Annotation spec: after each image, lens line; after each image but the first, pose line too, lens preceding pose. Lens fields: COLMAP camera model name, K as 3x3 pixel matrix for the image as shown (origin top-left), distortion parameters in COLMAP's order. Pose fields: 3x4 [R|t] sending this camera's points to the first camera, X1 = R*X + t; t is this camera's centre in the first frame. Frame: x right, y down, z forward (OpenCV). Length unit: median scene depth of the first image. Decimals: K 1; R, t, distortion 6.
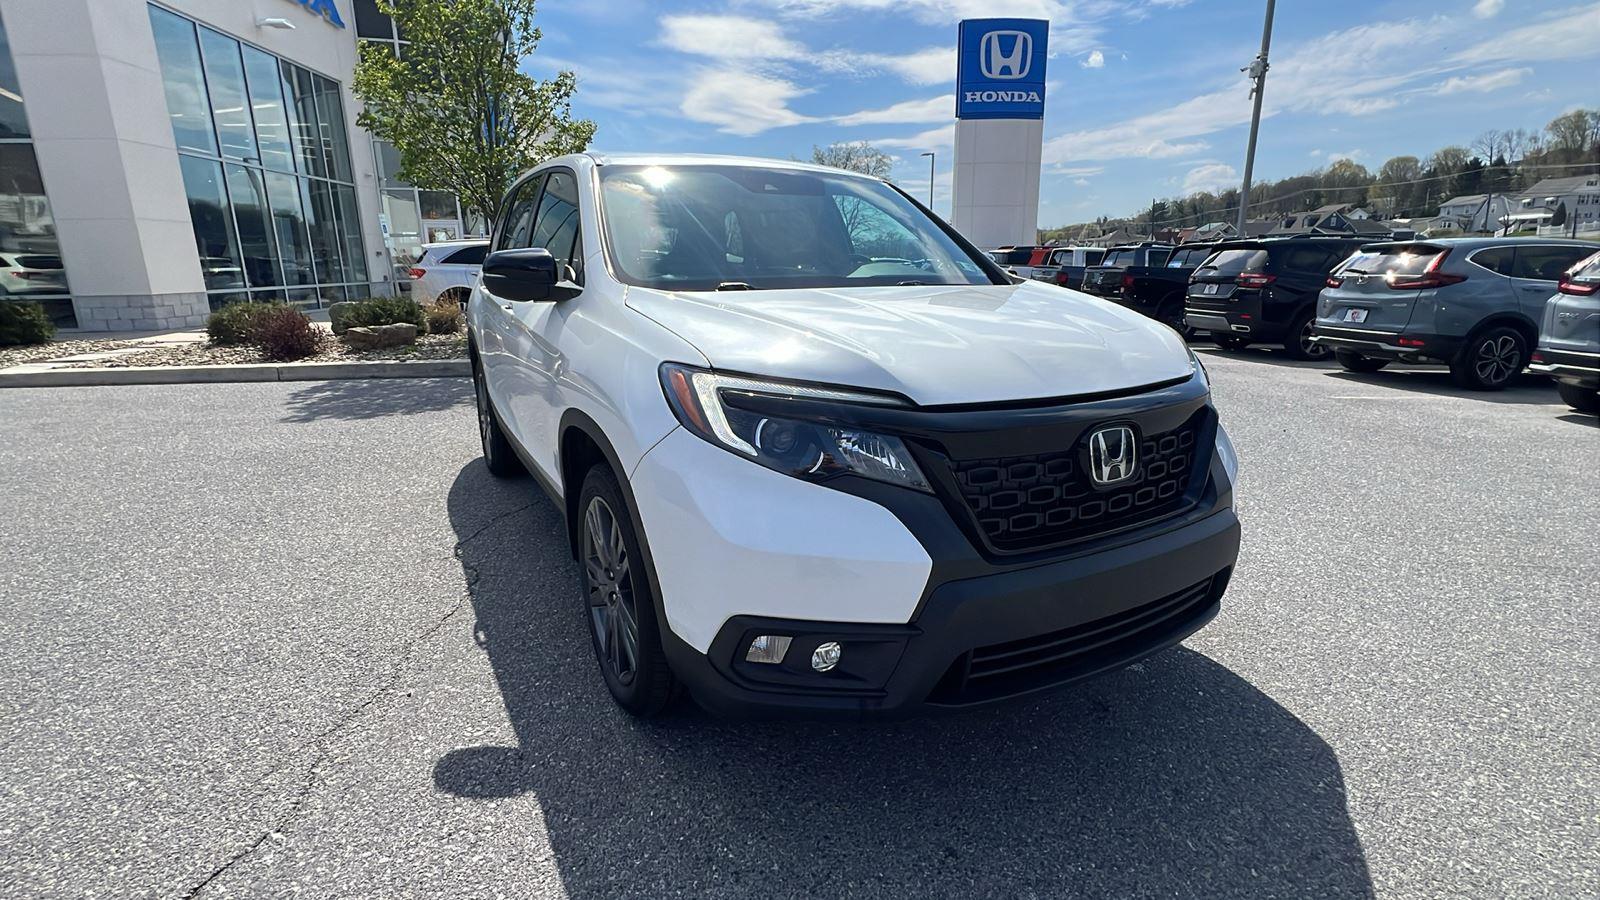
lens RADIAL K [[731.7, 0, 794.9], [0, 731.7, 449.1], [0, 0, 1]] dist [-0.000236, -0.001870]
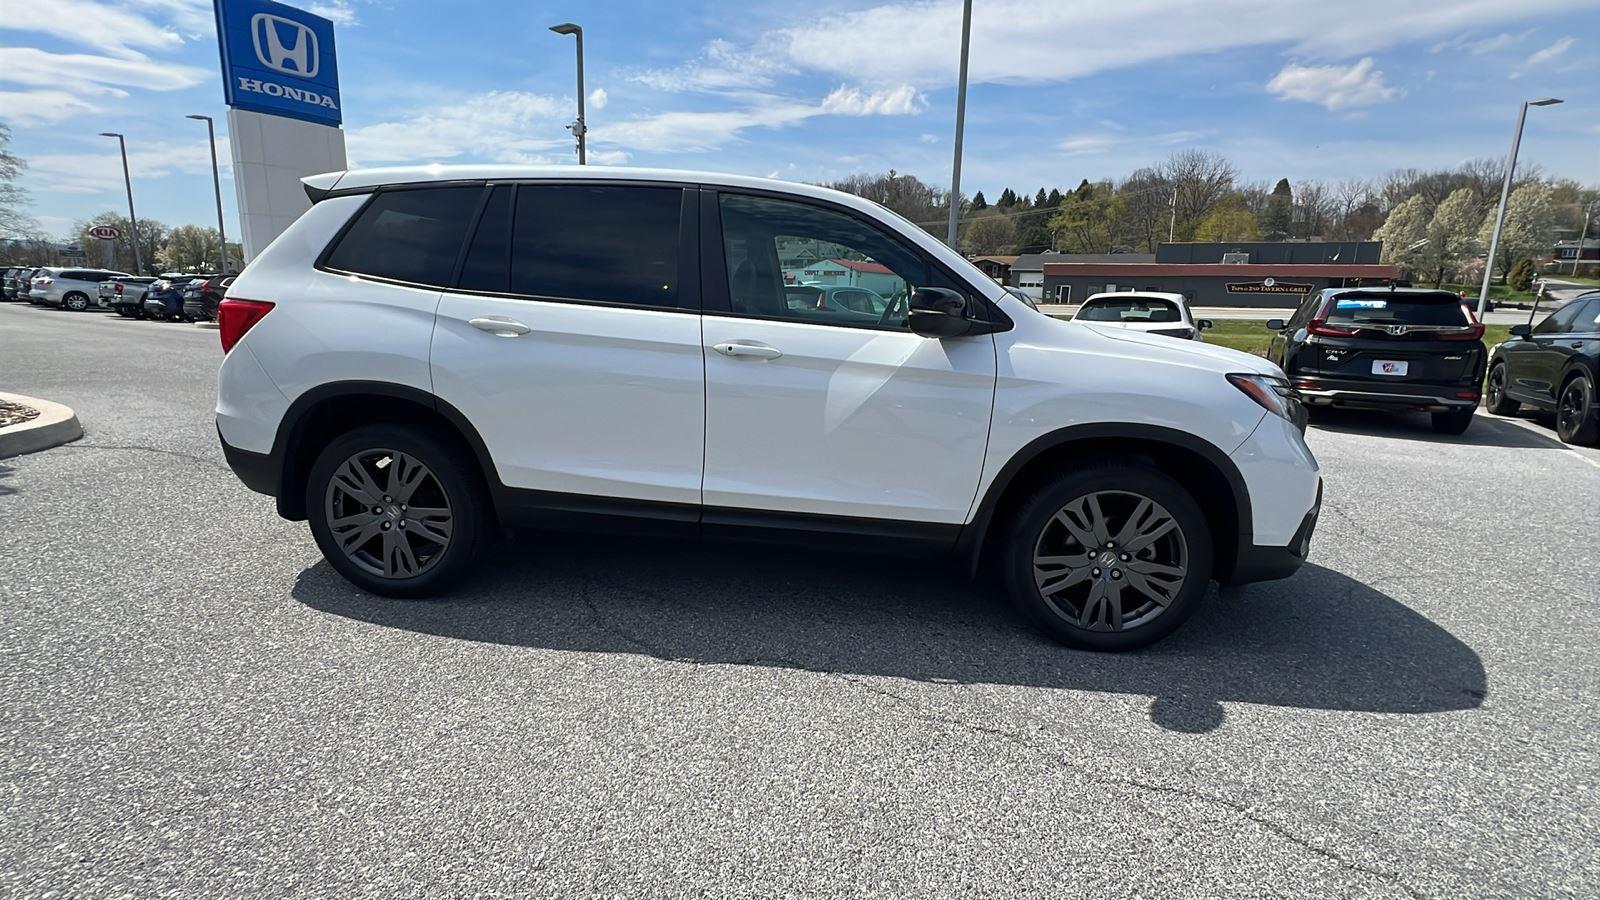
lens RADIAL K [[731.7, 0, 796.2], [0, 731.7, 446.4], [0, 0, 1]] dist [-0.000236, -0.001870]
pose [[0.574631, -0.143978, 0.805649, -0.679963], [0.171724, 0.983701, 0.053316, -0.072295], [-0.800194, 0.107712, 0.589990, 0.292103]]
